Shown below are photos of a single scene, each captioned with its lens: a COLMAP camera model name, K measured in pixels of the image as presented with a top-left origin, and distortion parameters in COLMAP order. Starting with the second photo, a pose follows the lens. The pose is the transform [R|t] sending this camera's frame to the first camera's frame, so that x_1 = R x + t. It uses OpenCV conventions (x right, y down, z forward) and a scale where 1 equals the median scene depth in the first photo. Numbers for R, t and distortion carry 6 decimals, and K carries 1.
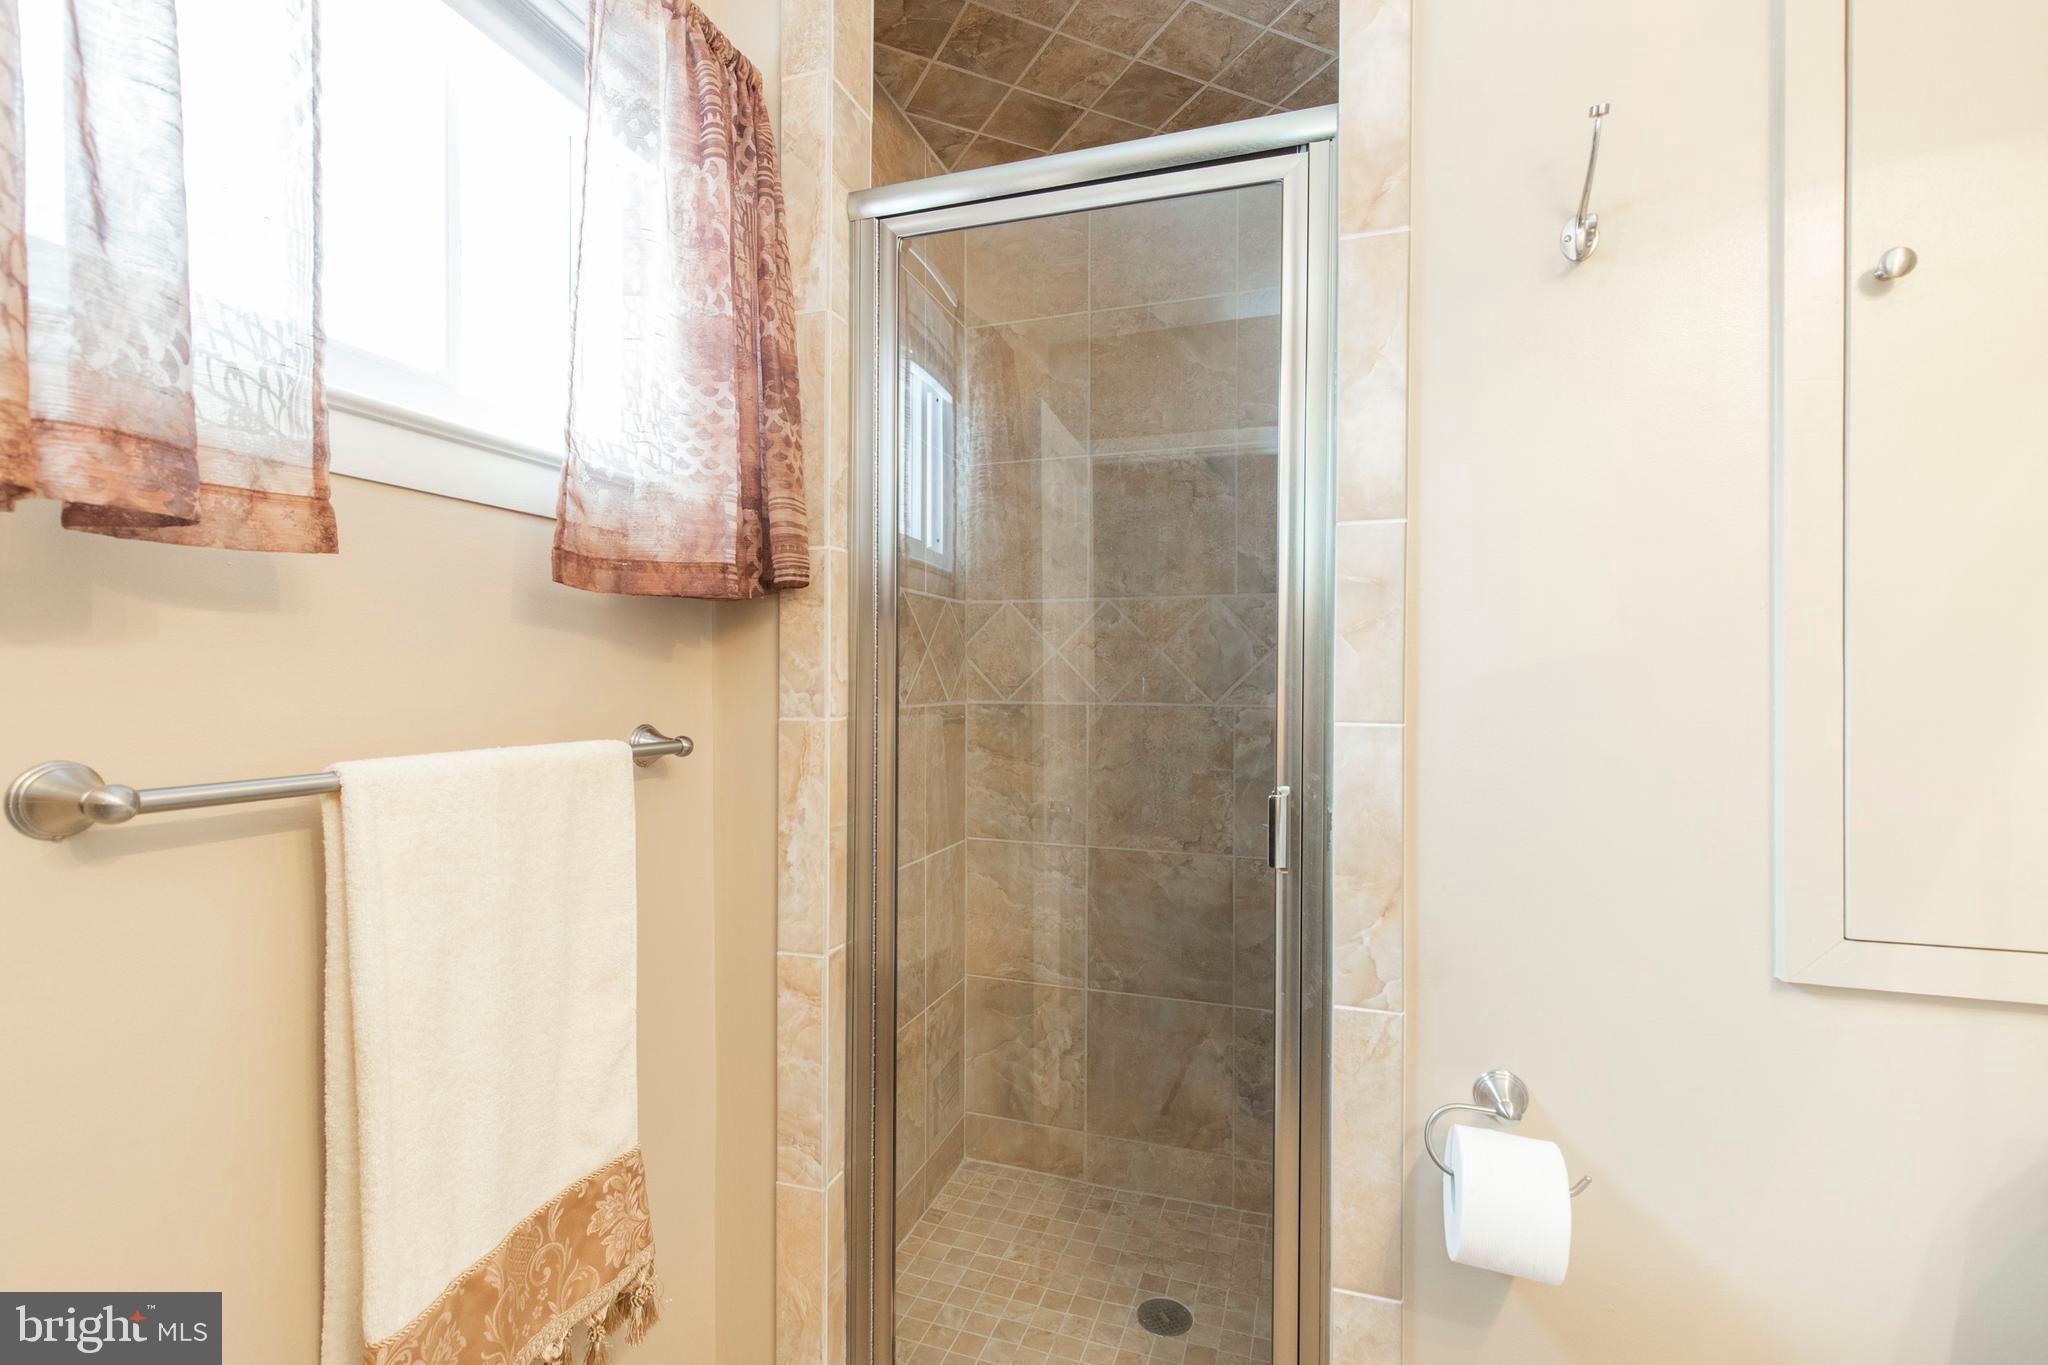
lens RADIAL K [[929.3, 0, 1002.4], [0, 929.3, 685.6], [0, 0, 1]] dist [0.009150, -0.003294]
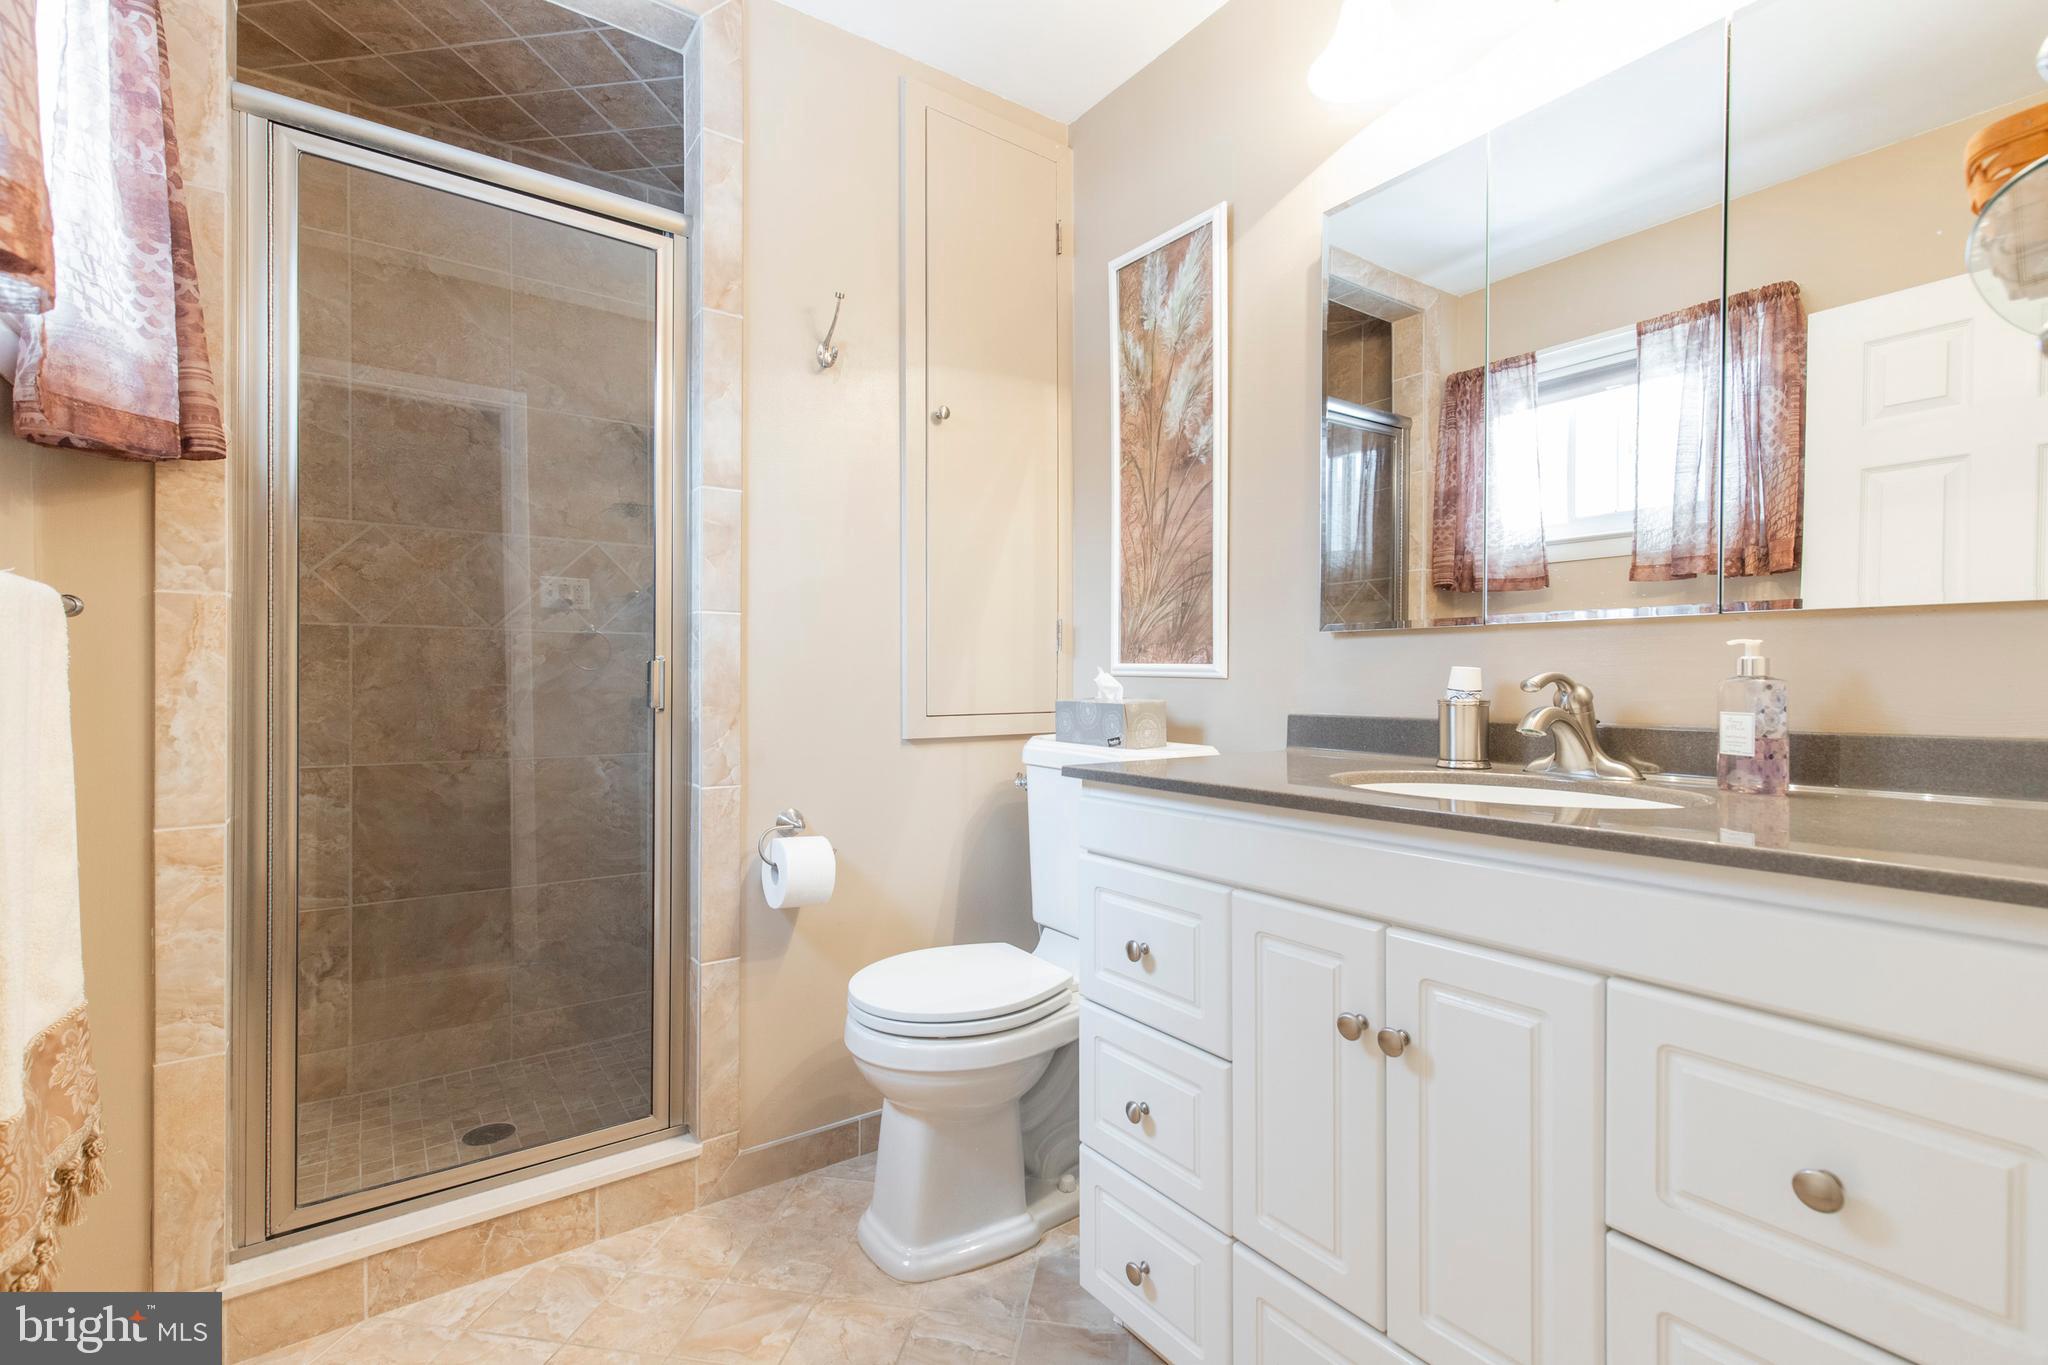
lens RADIAL K [[929.3, 0, 1031.3], [0, 929.3, 686.3], [0, 0, 1]] dist [0.009150, -0.003294]
pose [[0.573560, -0.007014, 0.819133, -0.521014], [0.000260, 0.999965, 0.008380, 0.129239], [-0.819163, -0.004593, 0.573542, -0.315690]]
